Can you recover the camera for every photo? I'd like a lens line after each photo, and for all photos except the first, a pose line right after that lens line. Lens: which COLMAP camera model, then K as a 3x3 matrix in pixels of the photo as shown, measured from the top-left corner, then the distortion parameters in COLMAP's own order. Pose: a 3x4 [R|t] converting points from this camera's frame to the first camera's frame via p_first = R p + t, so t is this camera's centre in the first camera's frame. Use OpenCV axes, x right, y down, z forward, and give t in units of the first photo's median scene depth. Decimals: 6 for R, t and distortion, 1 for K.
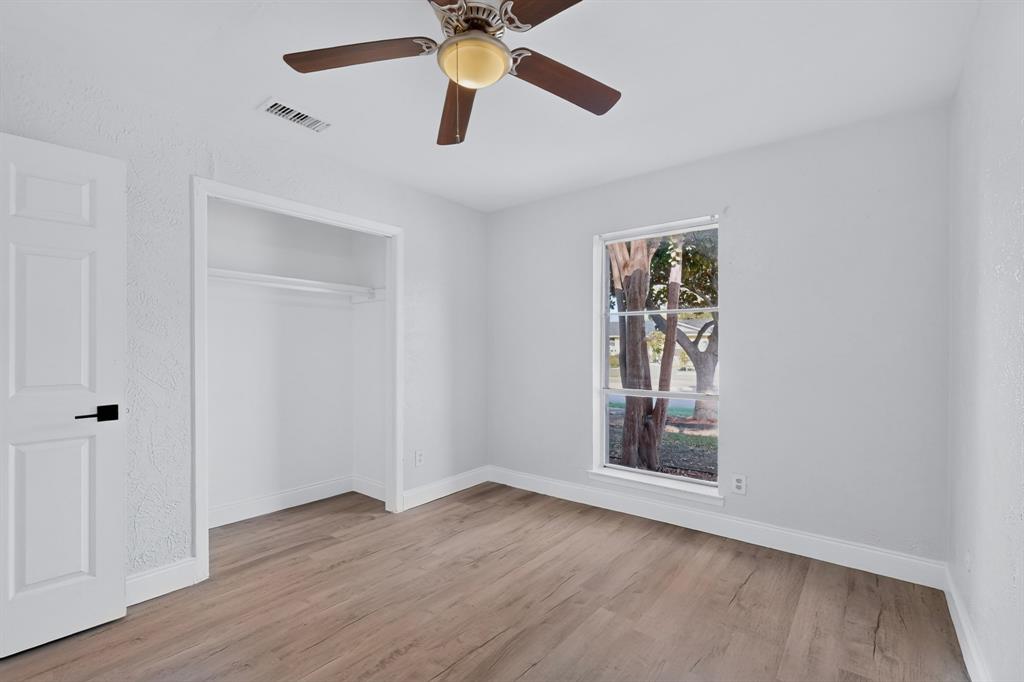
lens RADIAL K [[450.4, 0, 512.0], [0, 450.4, 341.0], [0, 0, 1]] dist [0.002463, 0.000704]
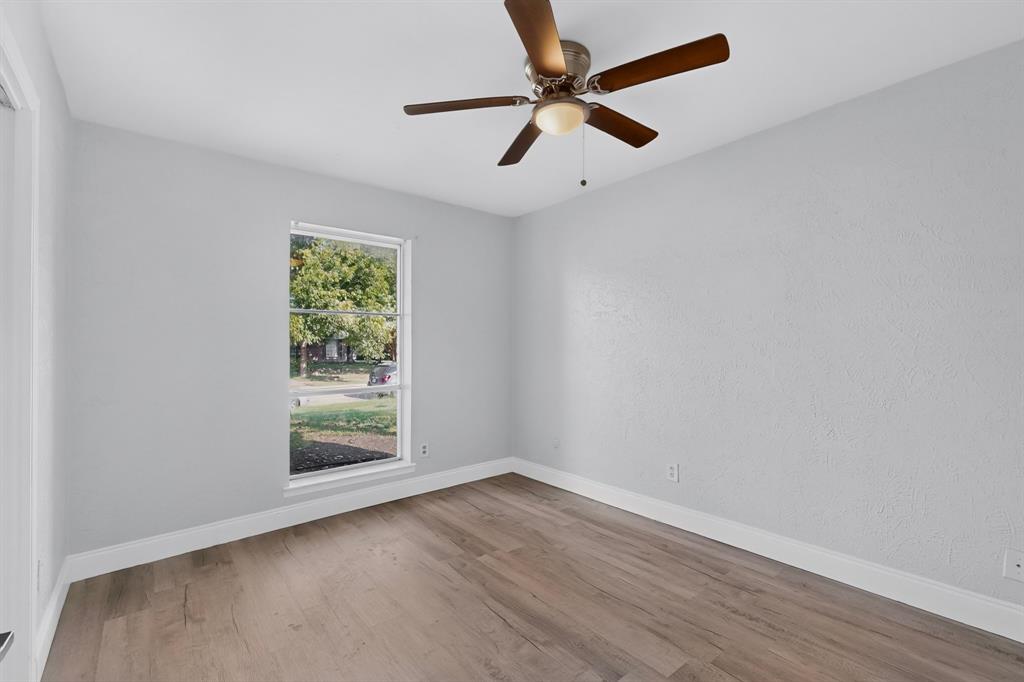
lens RADIAL K [[450.4, 0, 512.0], [0, 450.4, 341.0], [0, 0, 1]] dist [0.002463, 0.000704]
pose [[0.202769, 0.005336, 0.979212, -0.767610], [-0.007495, 0.999964, -0.003897, 0.006335], [-0.979198, -0.006549, 0.202802, 0.520824]]
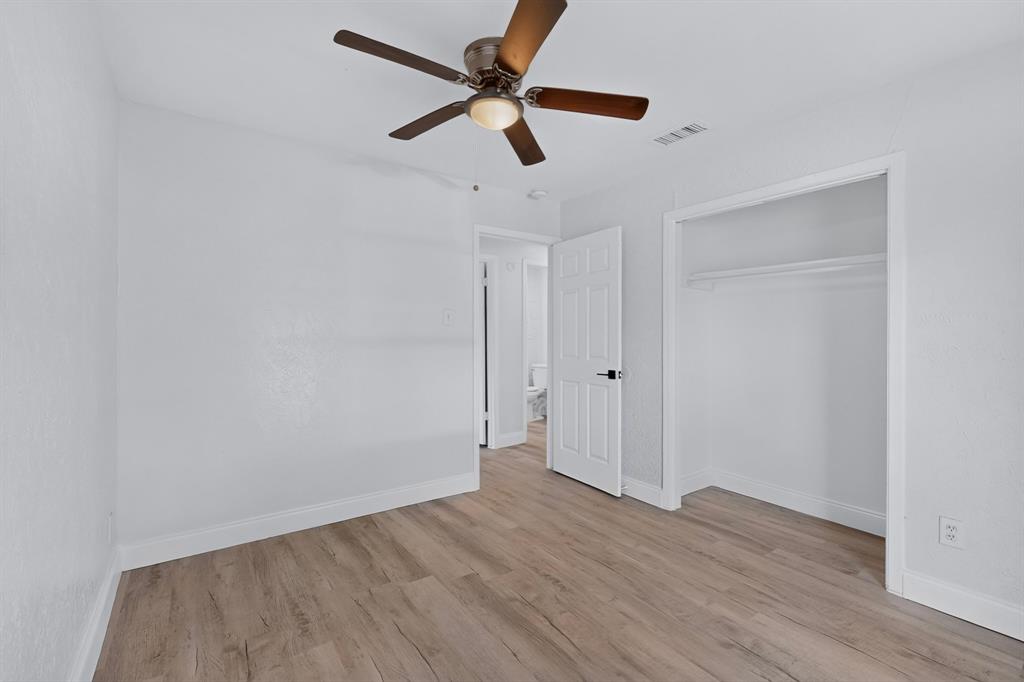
lens RADIAL K [[450.4, 0, 512.0], [0, 450.4, 341.0], [0, 0, 1]] dist [0.002463, 0.000704]
pose [[-0.271353, 0.009660, -0.962431, 0.646194], [0.010227, 0.999922, 0.007152, 0.010261], [0.962426, -0.007902, -0.271431, 0.814856]]
